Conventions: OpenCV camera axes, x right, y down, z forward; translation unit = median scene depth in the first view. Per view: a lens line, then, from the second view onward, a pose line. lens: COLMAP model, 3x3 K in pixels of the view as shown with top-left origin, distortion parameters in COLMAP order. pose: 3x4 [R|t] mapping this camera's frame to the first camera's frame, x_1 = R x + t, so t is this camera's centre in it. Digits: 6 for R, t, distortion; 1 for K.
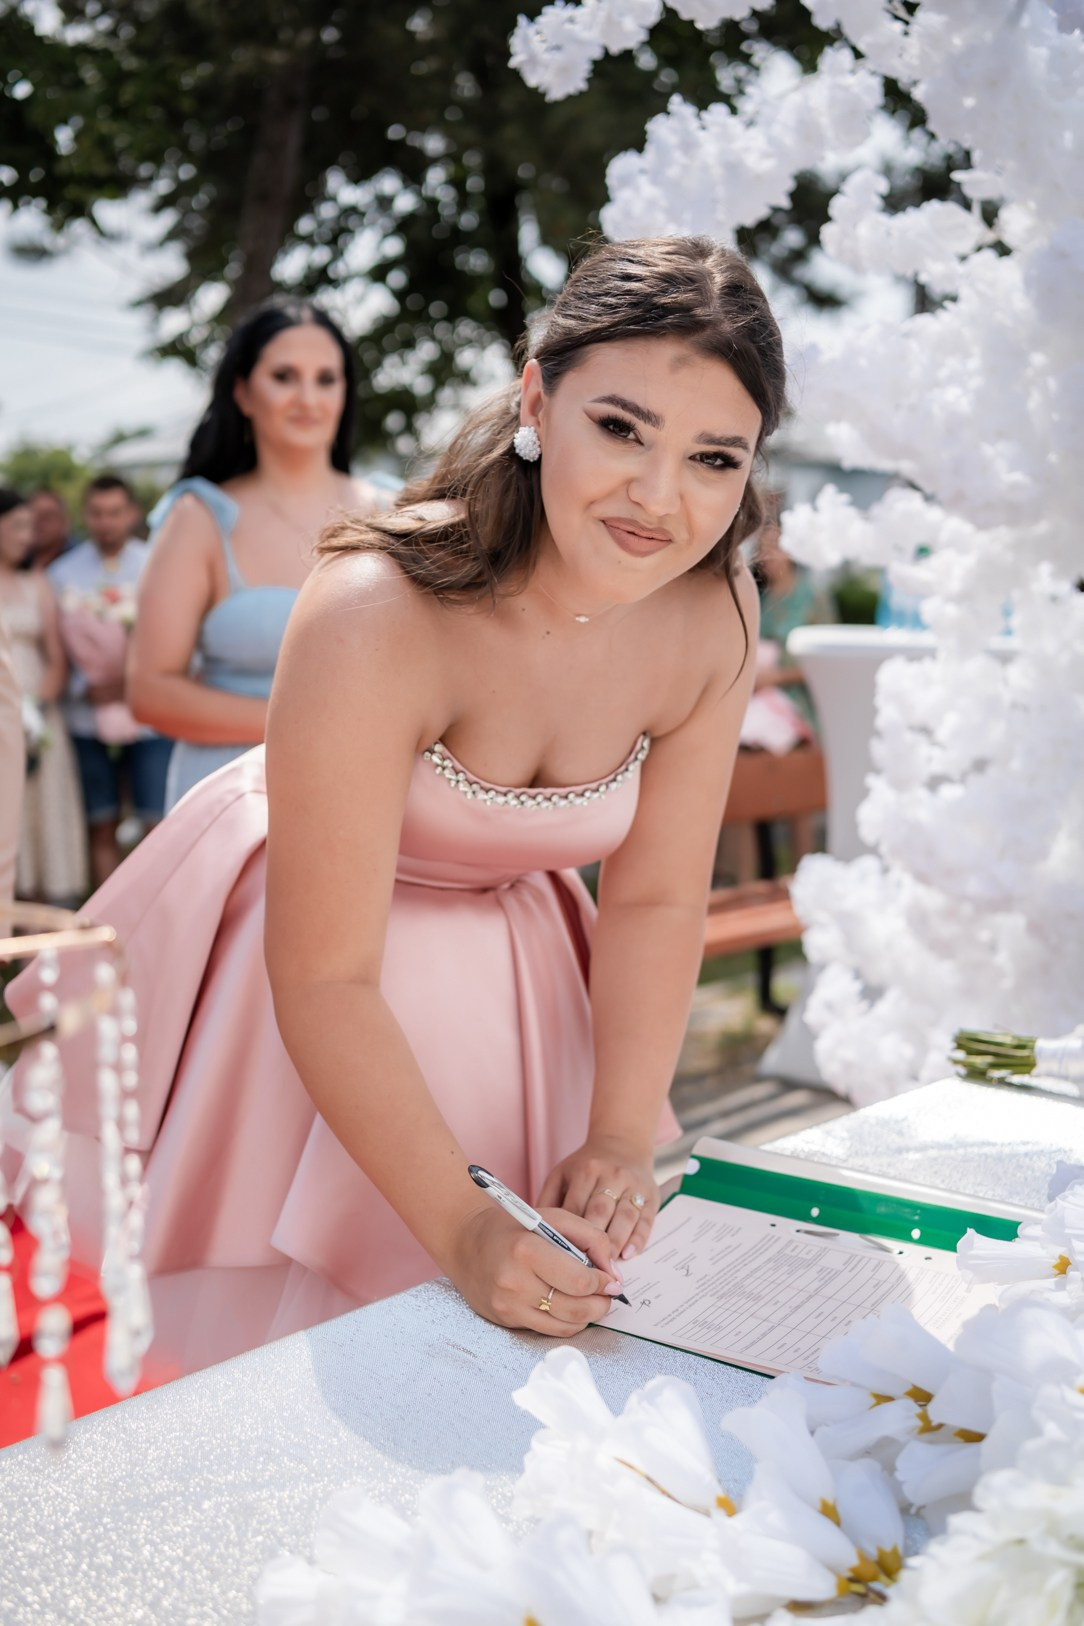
lens RADIAL K [[1735.7, 0, 481.5], [0, 1735.7, 817.1], [0, 0, 1]] dist [-0.008778, 0.024060]
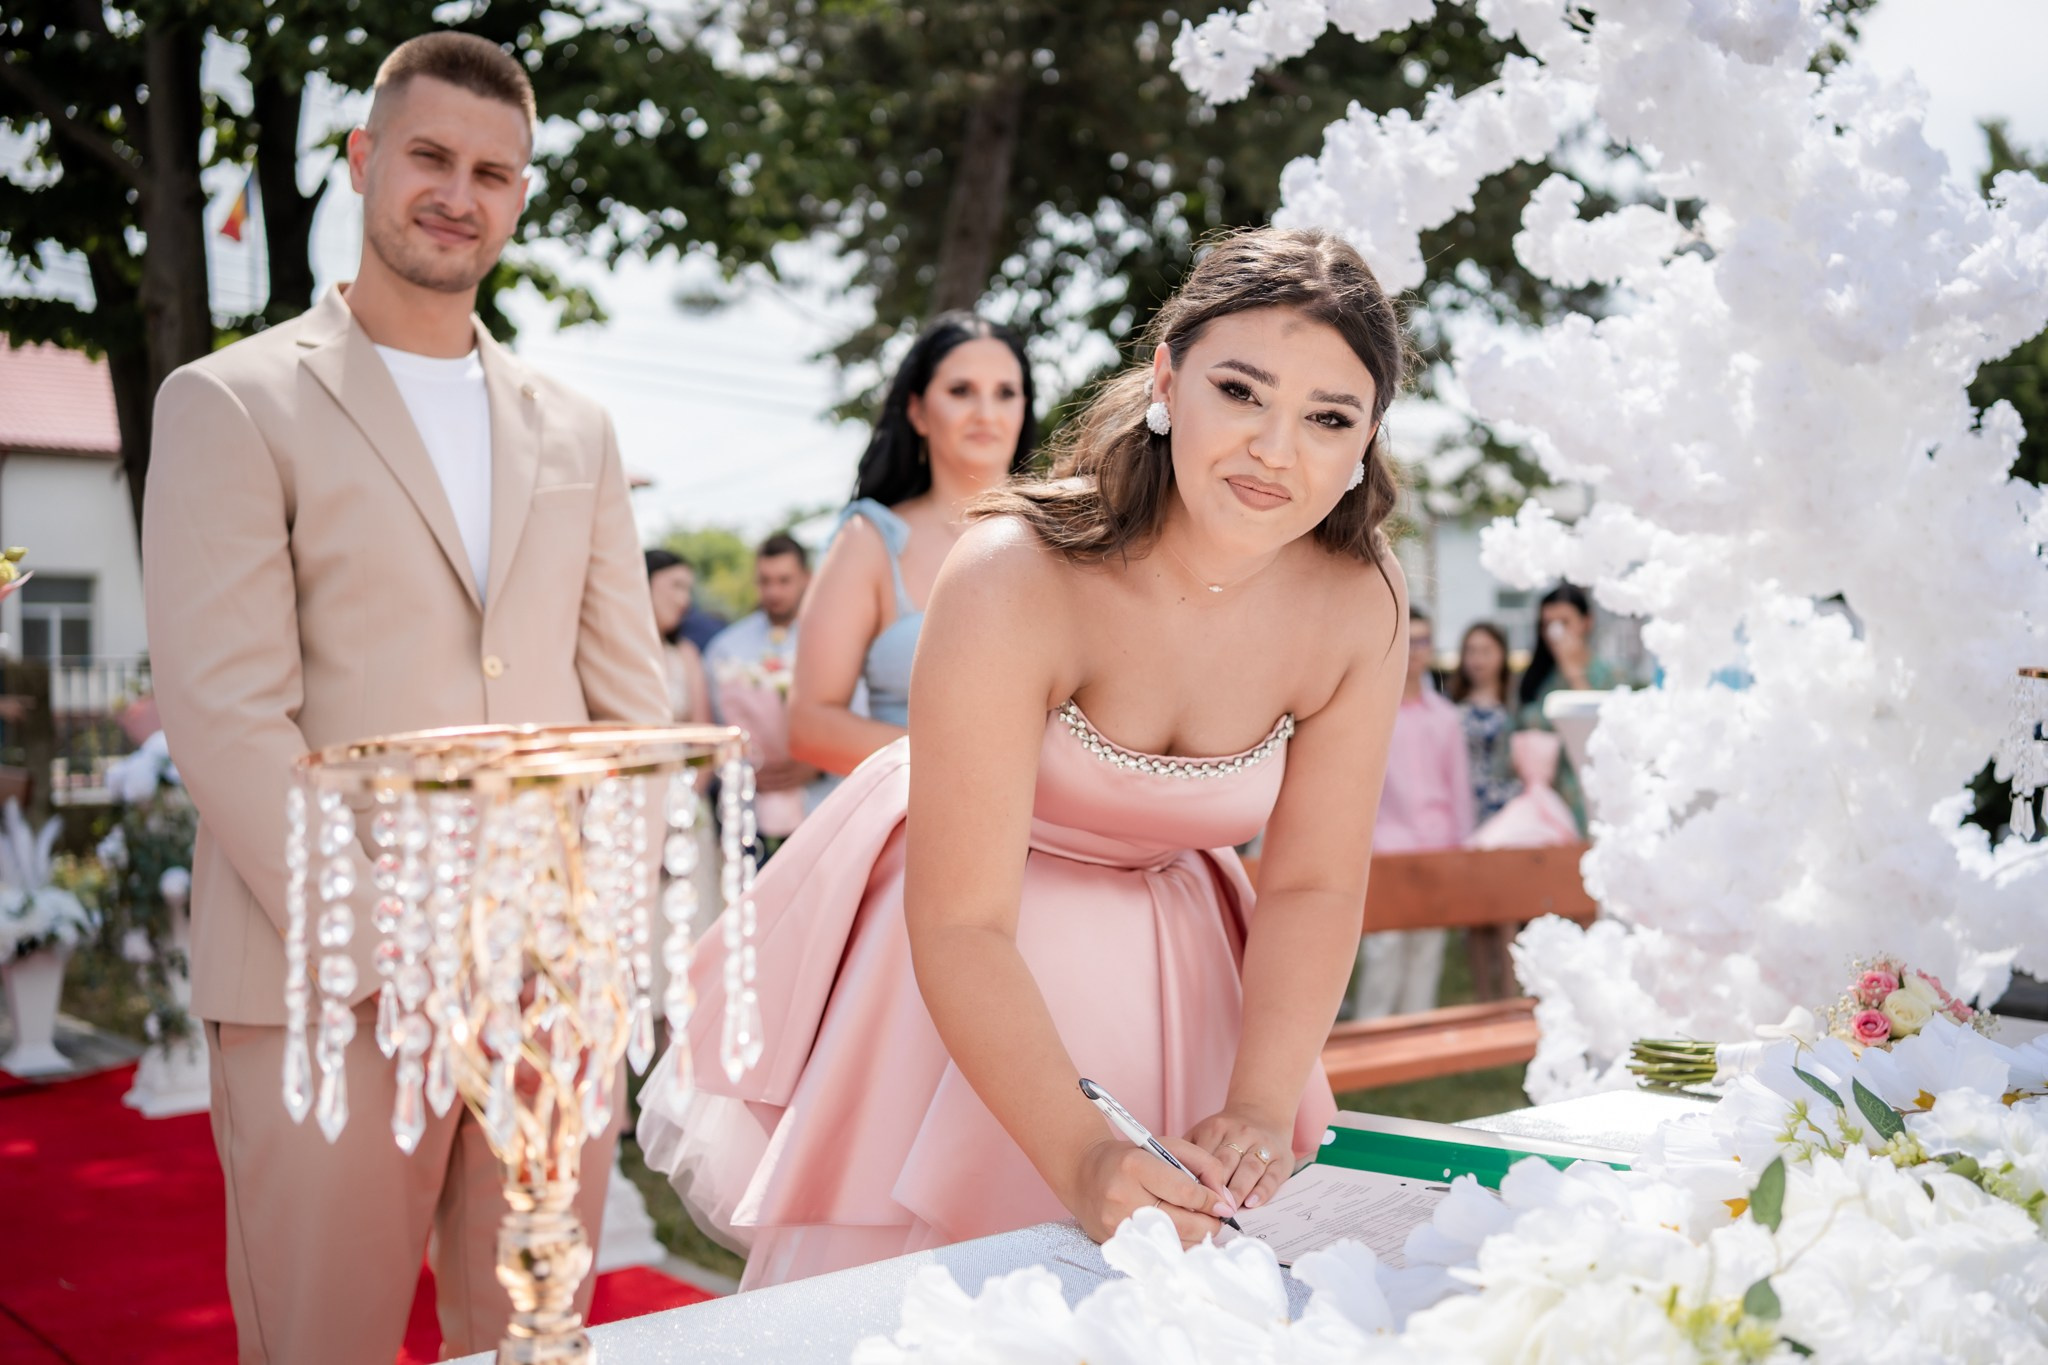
lens RADIAL K [[2133.0, 0, 1024.0], [0, 2133.0, 682.5], [0, 0, 1]] dist [-0.117796, 0.143477]
pose [[0.995443, -0.003587, -0.095287, 0.038615], [-0.009288, 0.990893, -0.134329, 0.064815], [0.094901, 0.134602, 0.986345, -0.139425]]
